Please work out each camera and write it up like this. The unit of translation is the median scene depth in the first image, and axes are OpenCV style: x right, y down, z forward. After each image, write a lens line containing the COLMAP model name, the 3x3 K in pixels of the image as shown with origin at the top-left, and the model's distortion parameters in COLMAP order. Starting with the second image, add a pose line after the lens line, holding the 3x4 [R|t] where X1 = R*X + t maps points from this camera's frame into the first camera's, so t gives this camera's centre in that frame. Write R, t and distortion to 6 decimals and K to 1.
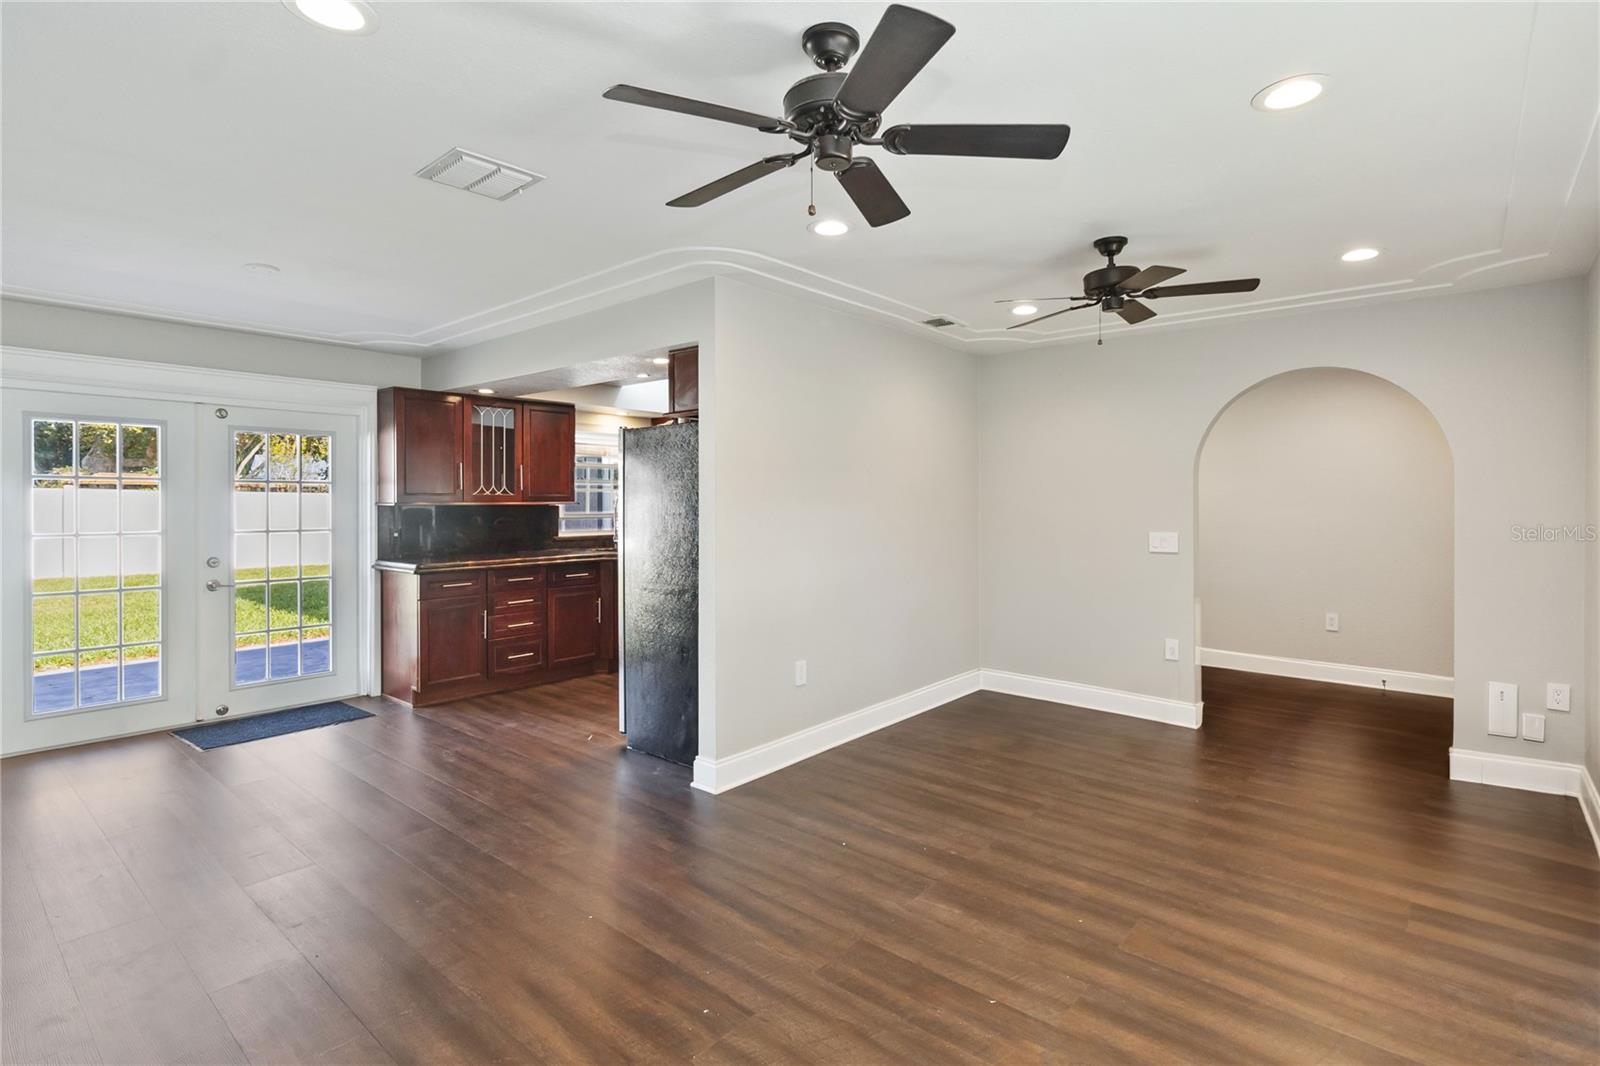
lens RADIAL K [[783.4, 0, 817.0], [0, 783.4, 501.8], [0, 0, 1]] dist [0.002736, 0.000412]
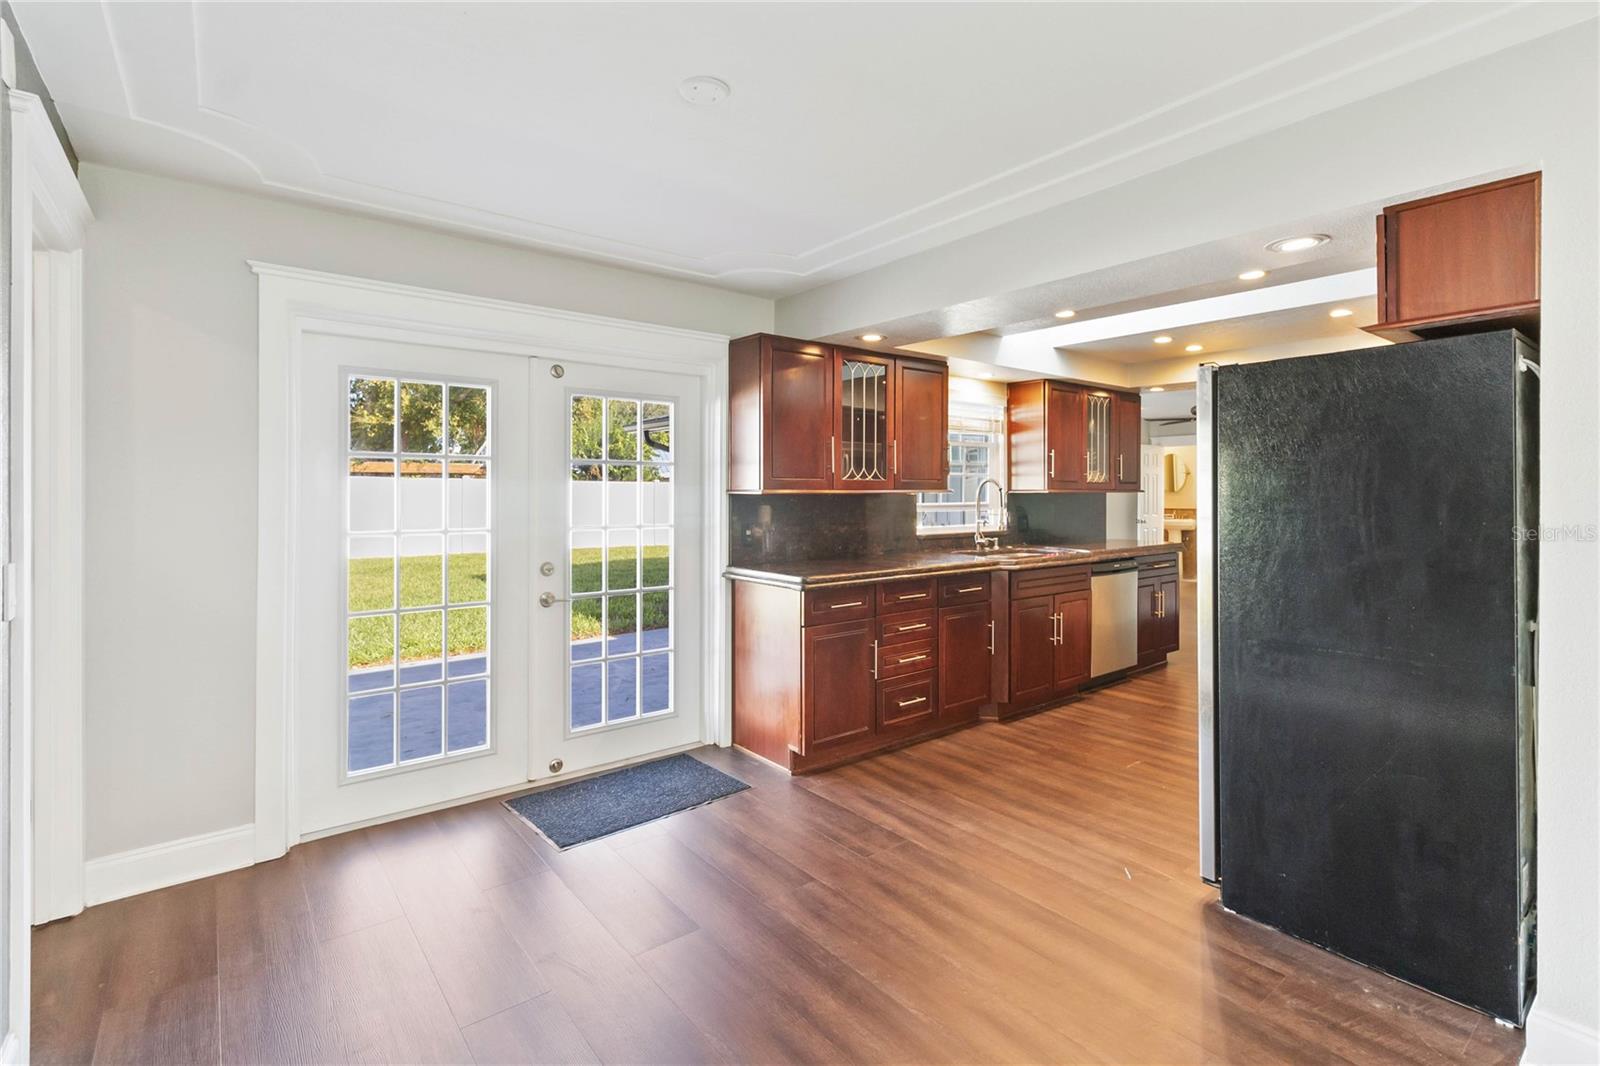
lens RADIAL K [[741.4, 0, 809.1], [0, 741.4, 488.2], [0, 0, 1]] dist [0.002196, -0.000275]
pose [[0.981935, 0.001117, -0.189214, -0.387932], [-0.001788, 0.999993, -0.003378, 0.001448], [0.189209, 0.003655, 0.981930, 0.348948]]
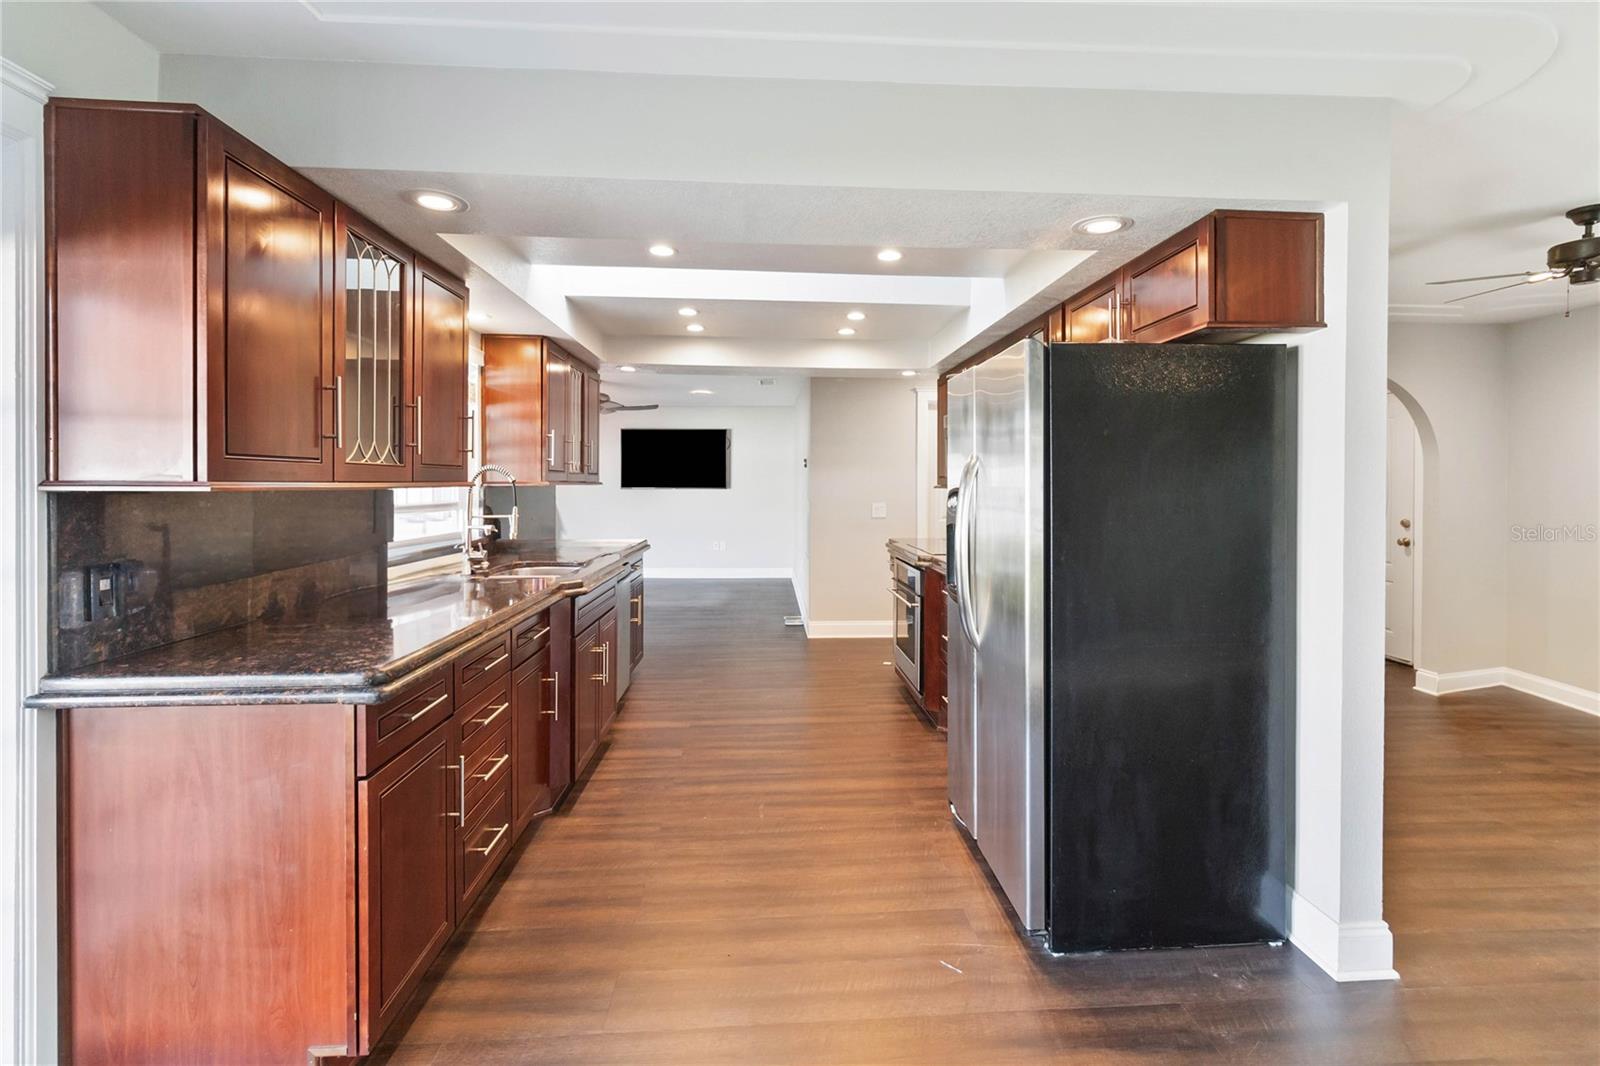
lens RADIAL K [[741.4, 0, 809.1], [0, 741.4, 488.2], [0, 0, 1]] dist [0.002196, -0.000275]
pose [[0.709271, -0.001744, 0.704934, -0.614913], [-0.002743, 0.999983, 0.005234, 0.001776], [-0.704930, -0.005646, 0.709254, 0.672060]]
